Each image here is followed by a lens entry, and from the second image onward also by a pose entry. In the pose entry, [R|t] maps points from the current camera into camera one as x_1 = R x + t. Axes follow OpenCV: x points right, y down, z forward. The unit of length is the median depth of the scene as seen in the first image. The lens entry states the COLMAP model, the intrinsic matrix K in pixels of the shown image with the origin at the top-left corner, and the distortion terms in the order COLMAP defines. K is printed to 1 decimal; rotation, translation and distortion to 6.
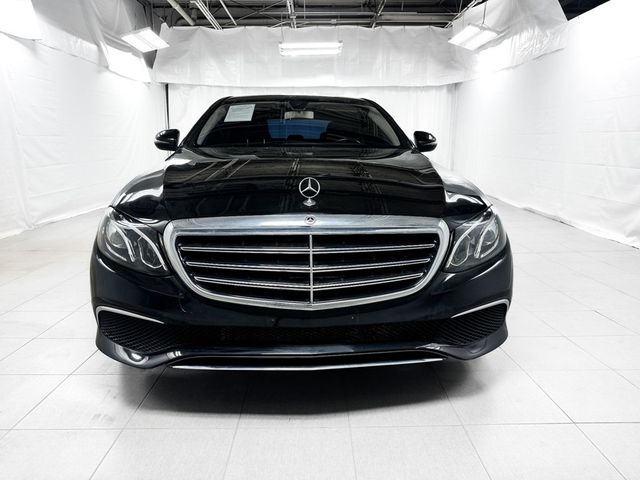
lens RADIAL K [[461.9, 0, 320.0], [0, 461.9, 240.0], [0, 0, 1]] dist [-0.017915, -0.007227]
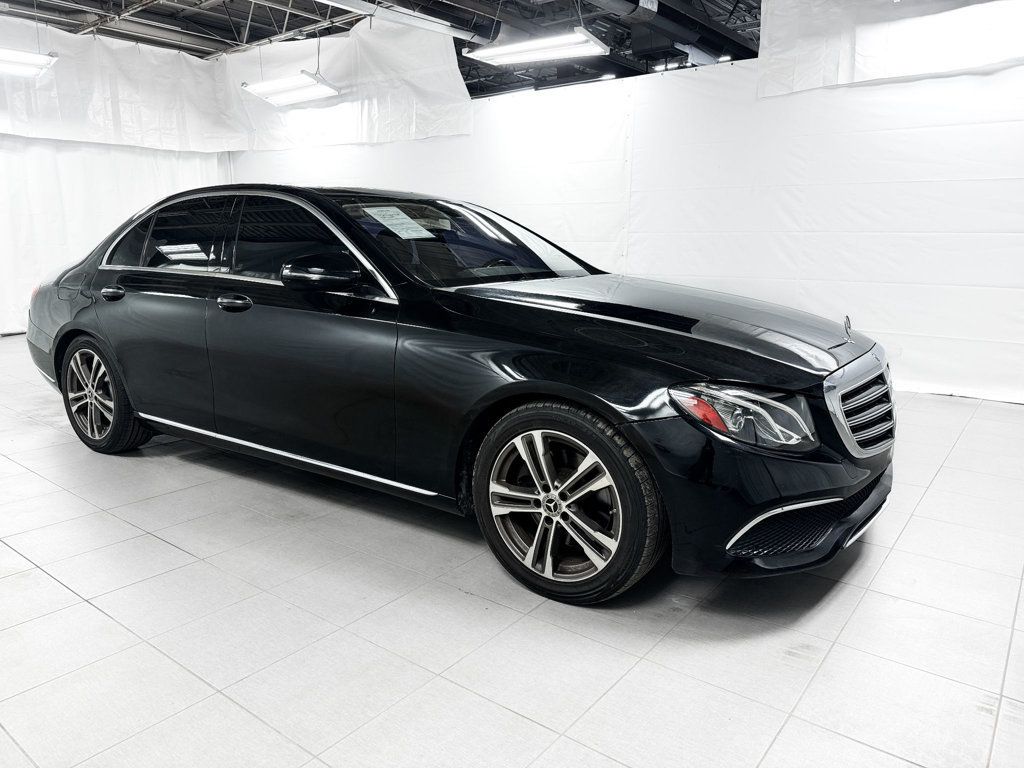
lens RADIAL K [[696.9, 0, 570.3], [0, 696.9, 376.6], [0, 0, 1]] dist [-0.001184, -0.003301]
pose [[0.611480, -0.149772, 0.776956, -0.216079], [0.157255, 0.985338, 0.066178, -0.028552], [-0.775476, 0.081714, 0.626067, 0.073327]]
